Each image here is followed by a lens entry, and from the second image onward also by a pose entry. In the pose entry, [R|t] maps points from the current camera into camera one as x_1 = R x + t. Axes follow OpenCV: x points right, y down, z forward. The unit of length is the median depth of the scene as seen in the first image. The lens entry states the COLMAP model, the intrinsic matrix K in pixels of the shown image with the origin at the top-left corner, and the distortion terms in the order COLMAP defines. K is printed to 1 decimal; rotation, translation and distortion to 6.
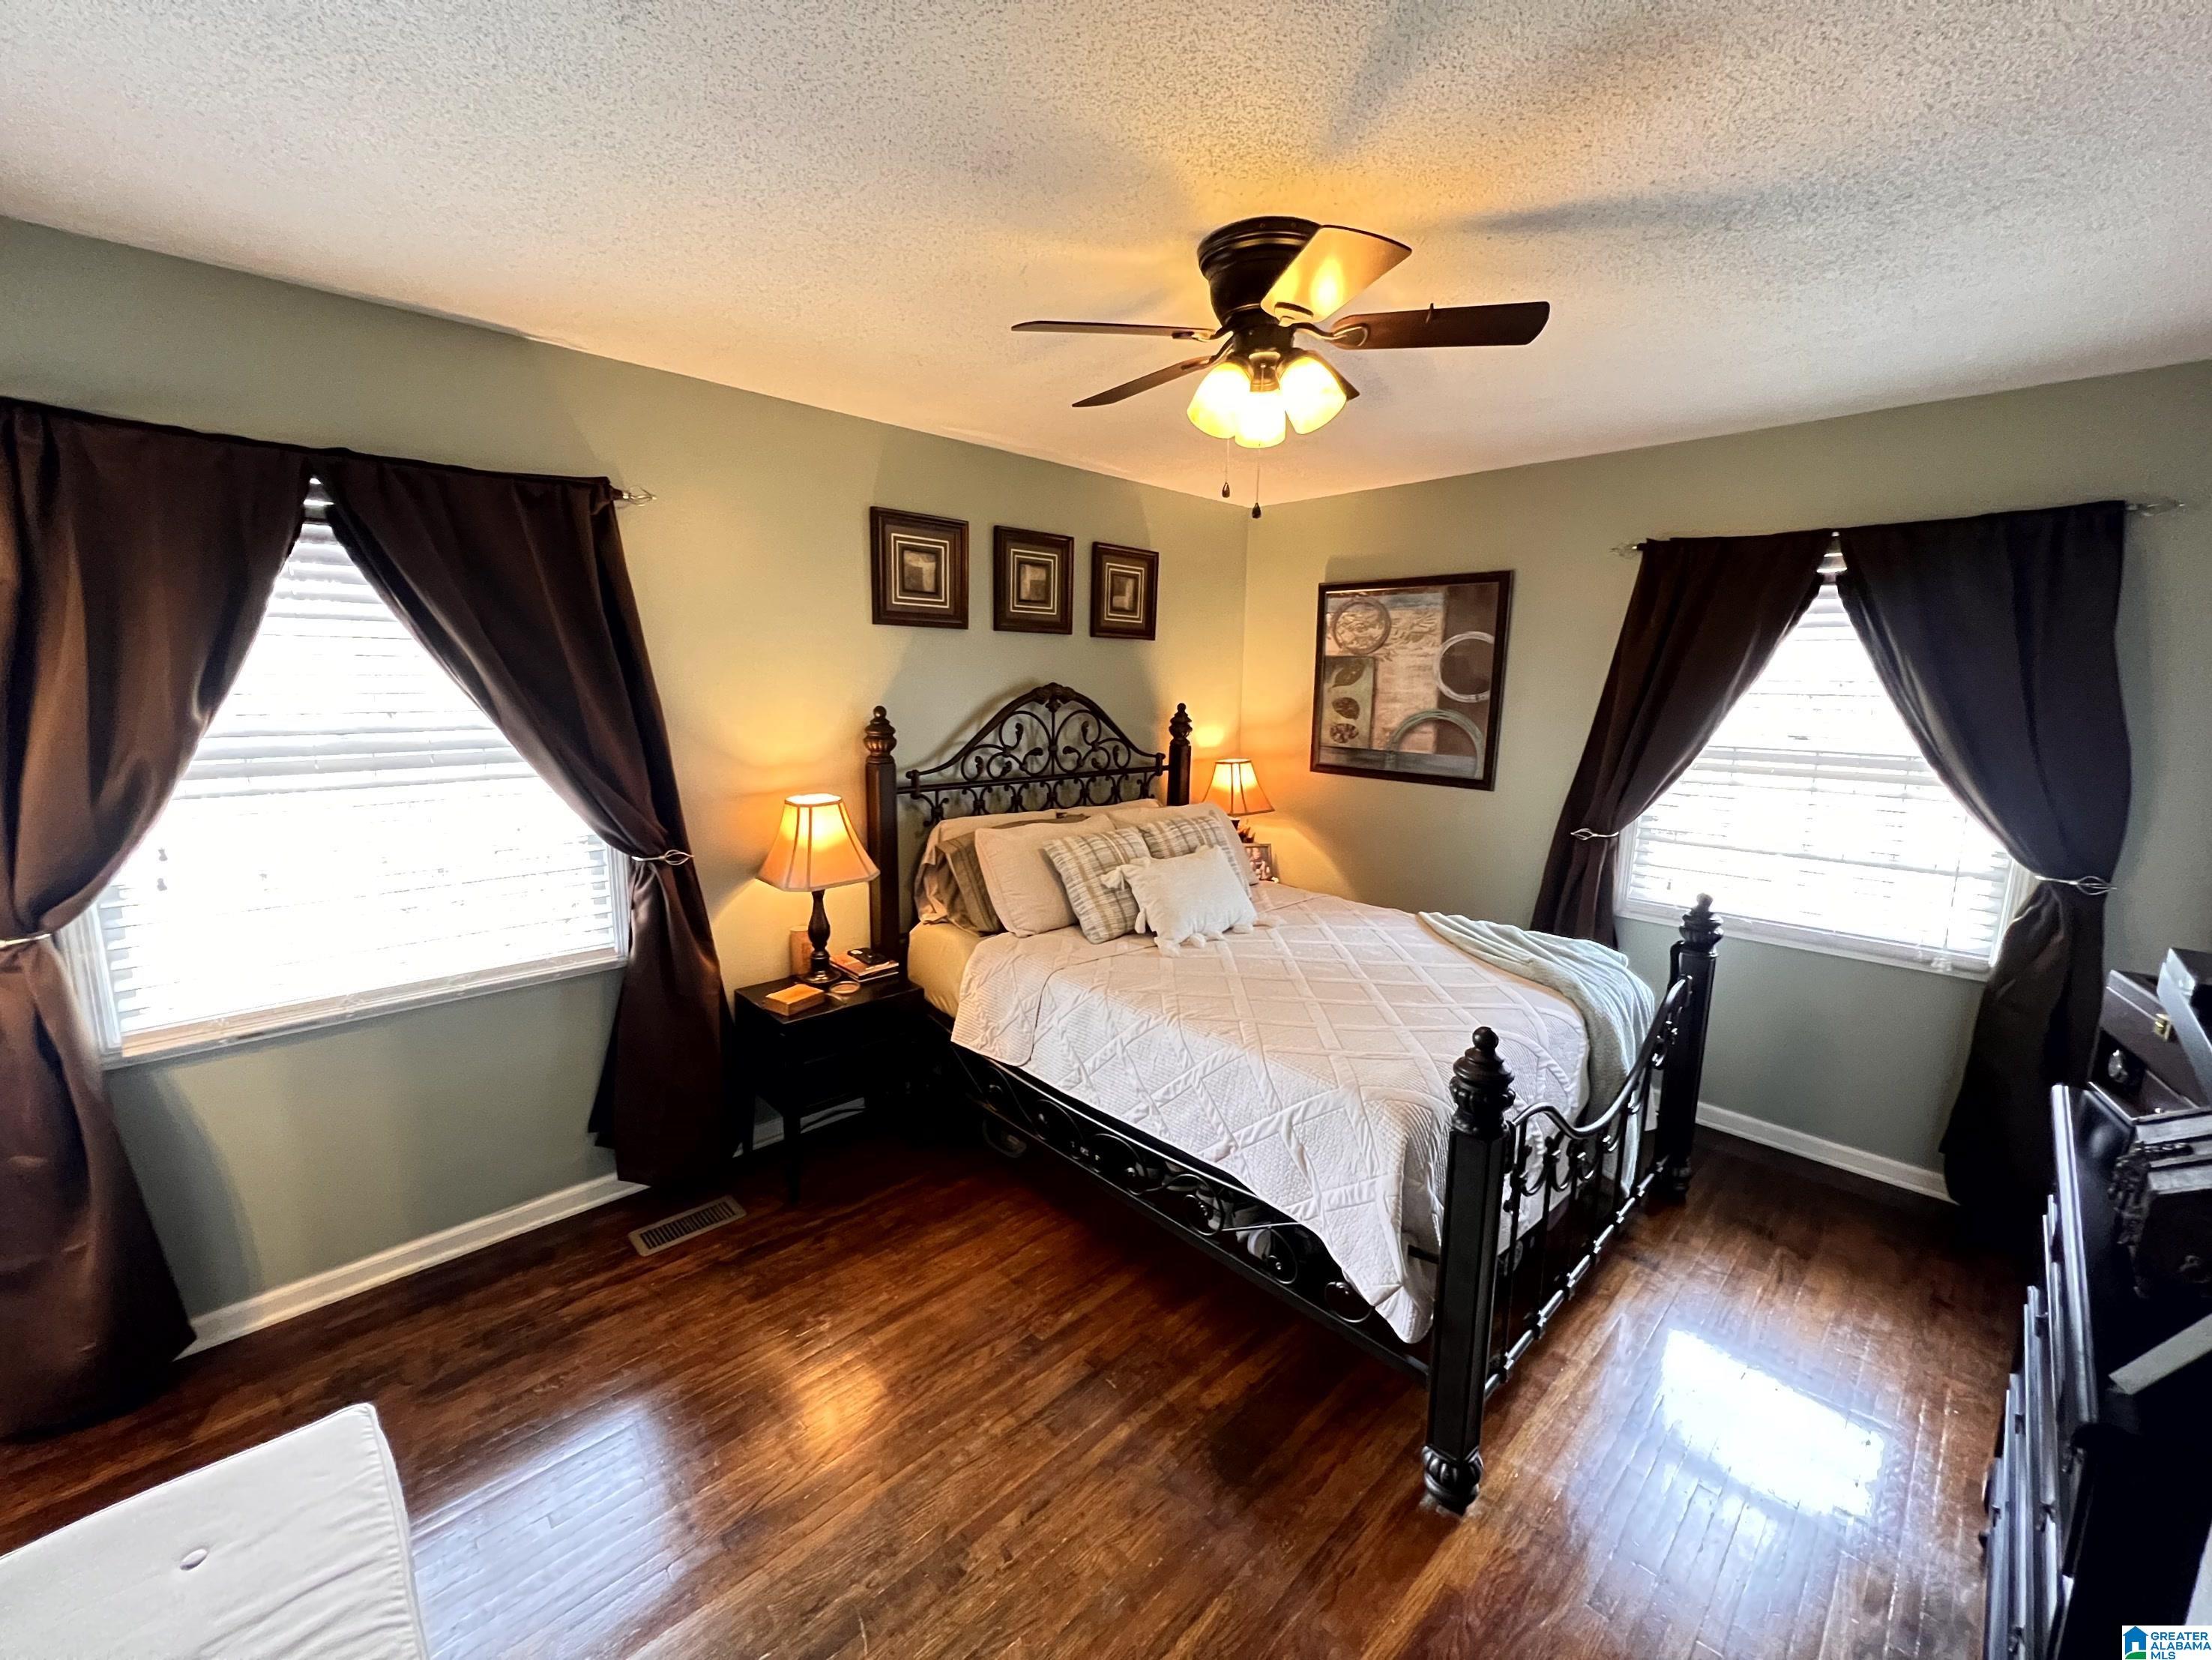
lens RADIAL K [[886.3, 0, 1098.8], [0, 886.3, 823.9], [0, 0, 1]] dist [-0.003029, 0.000104]
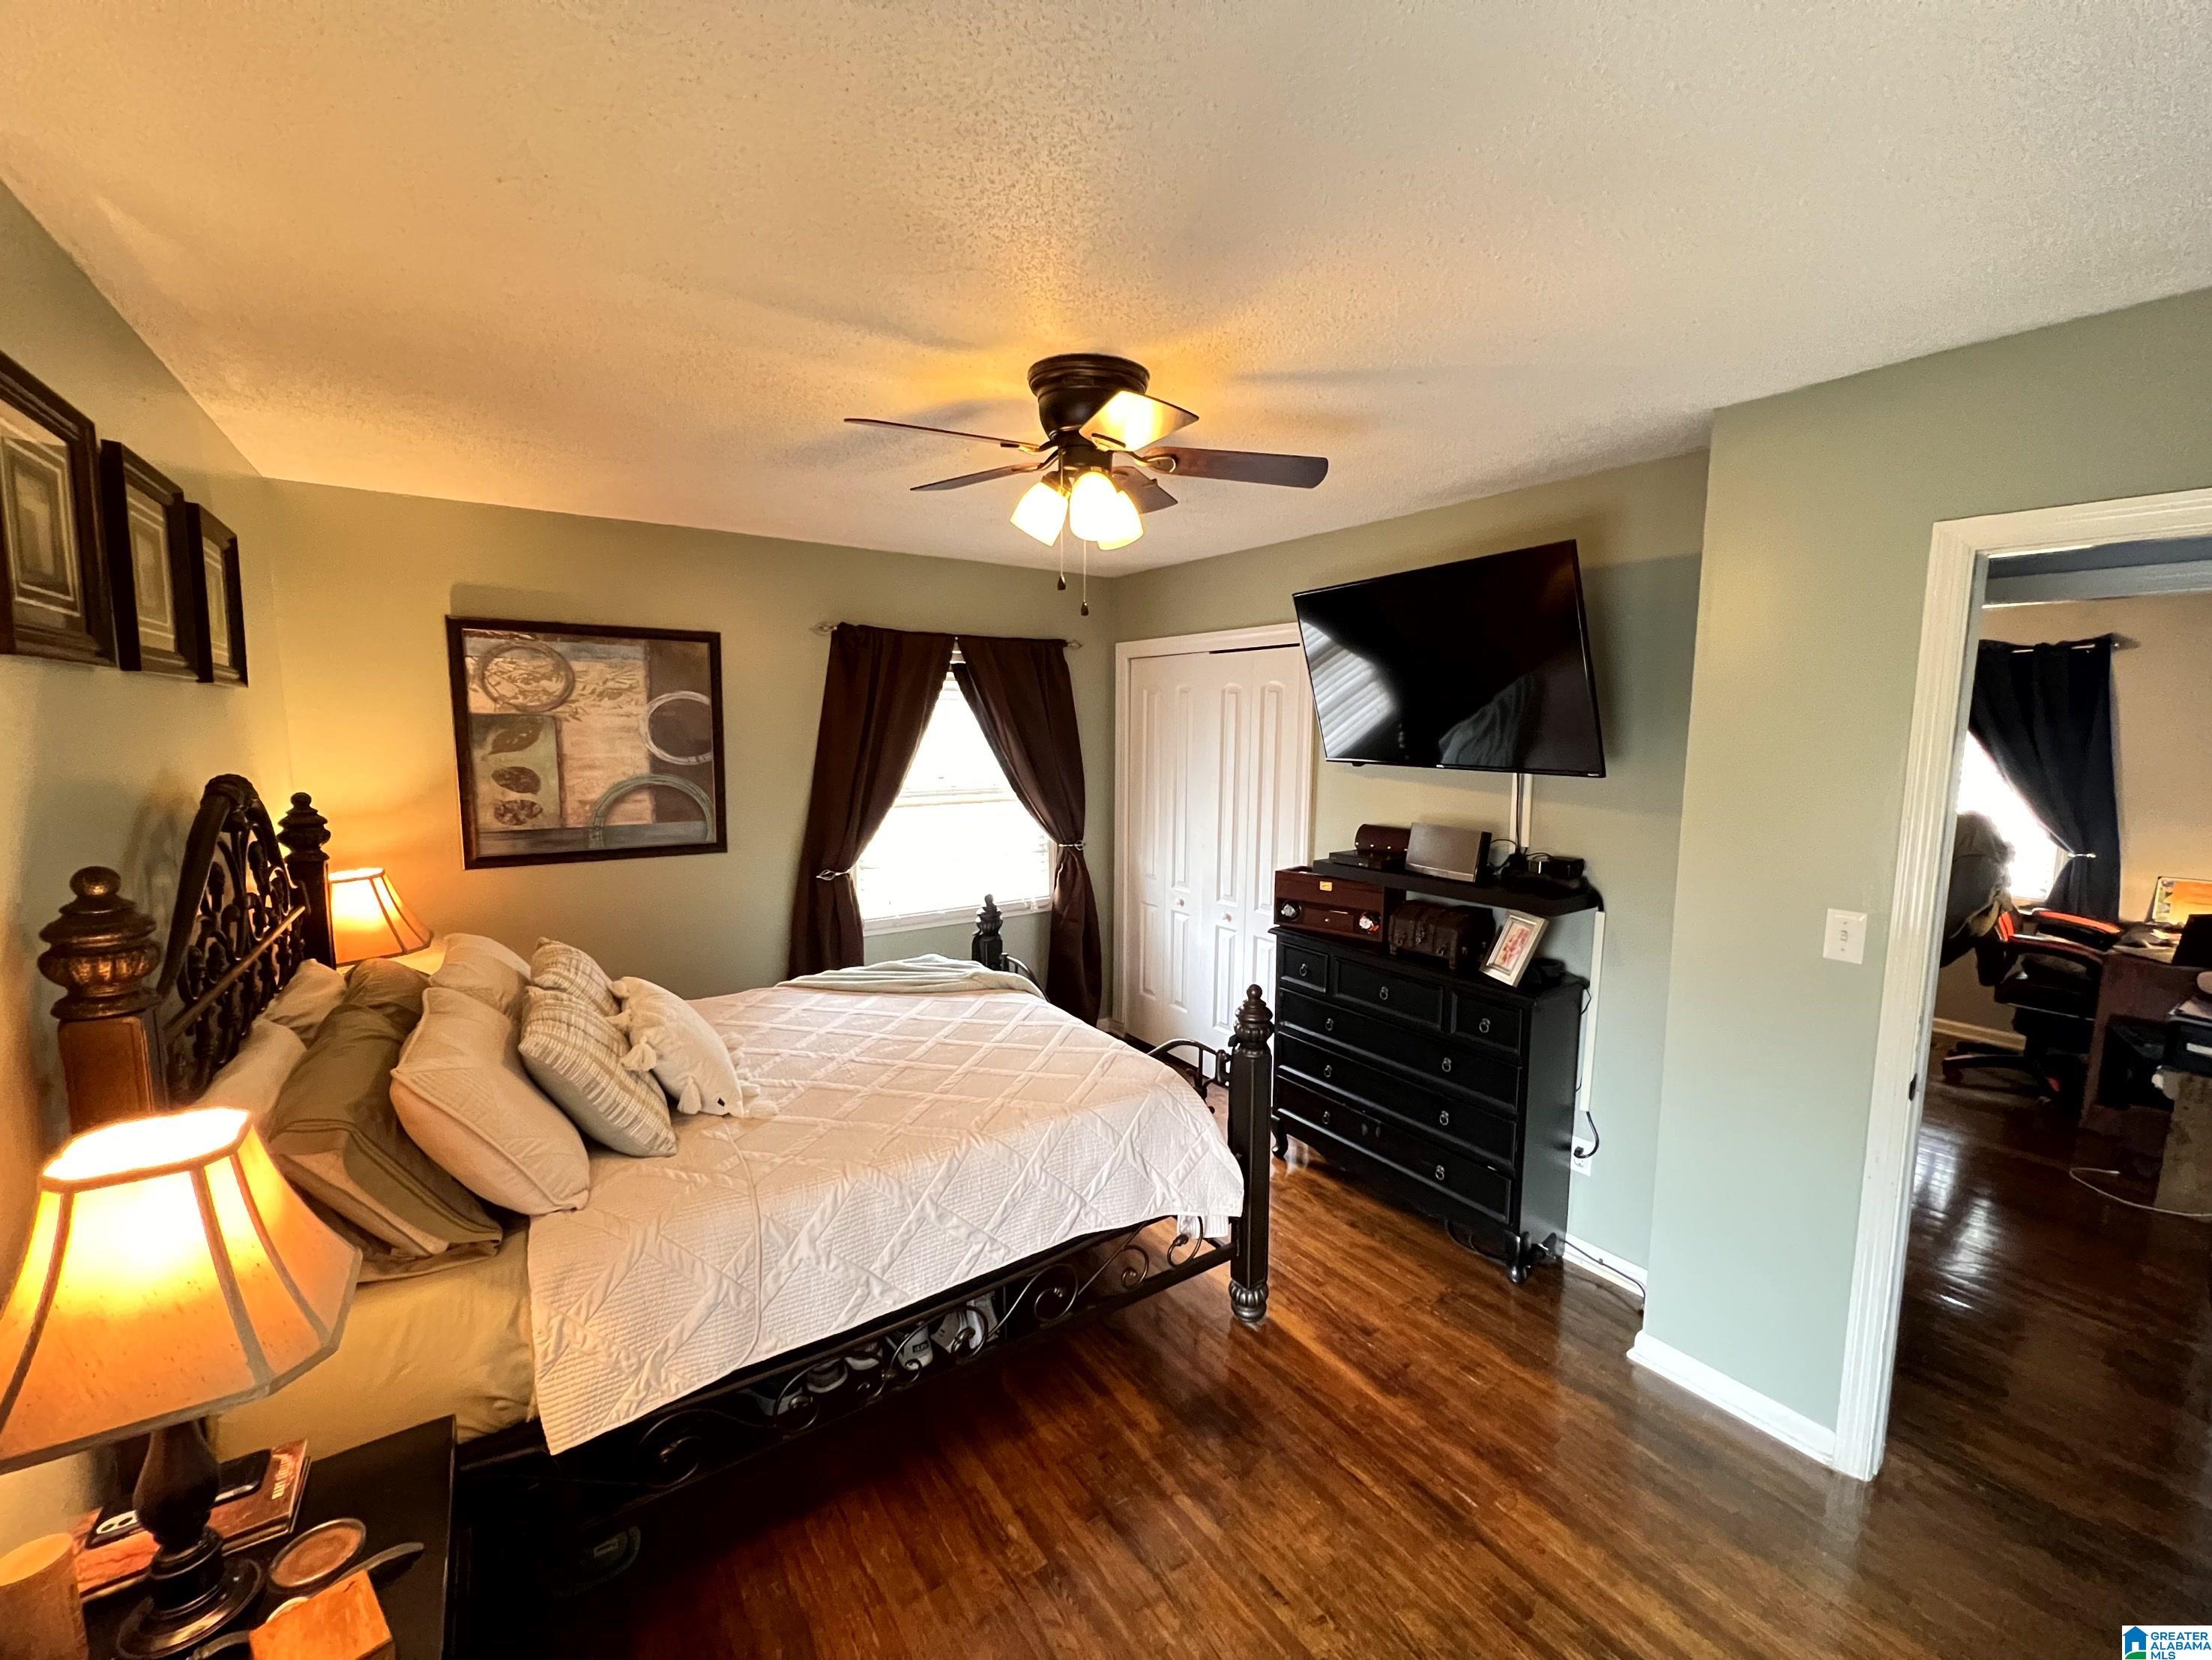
lens RADIAL K [[887.8, 0, 1101.7], [0, 887.8, 825.5], [0, 0, 1]] dist [-0.006100, 0.001373]
pose [[0.158907, -0.125188, 0.979324, -0.454053], [0.158170, 0.982344, 0.099909, -0.098761], [-0.974541, 0.139023, 0.175903, 0.411109]]
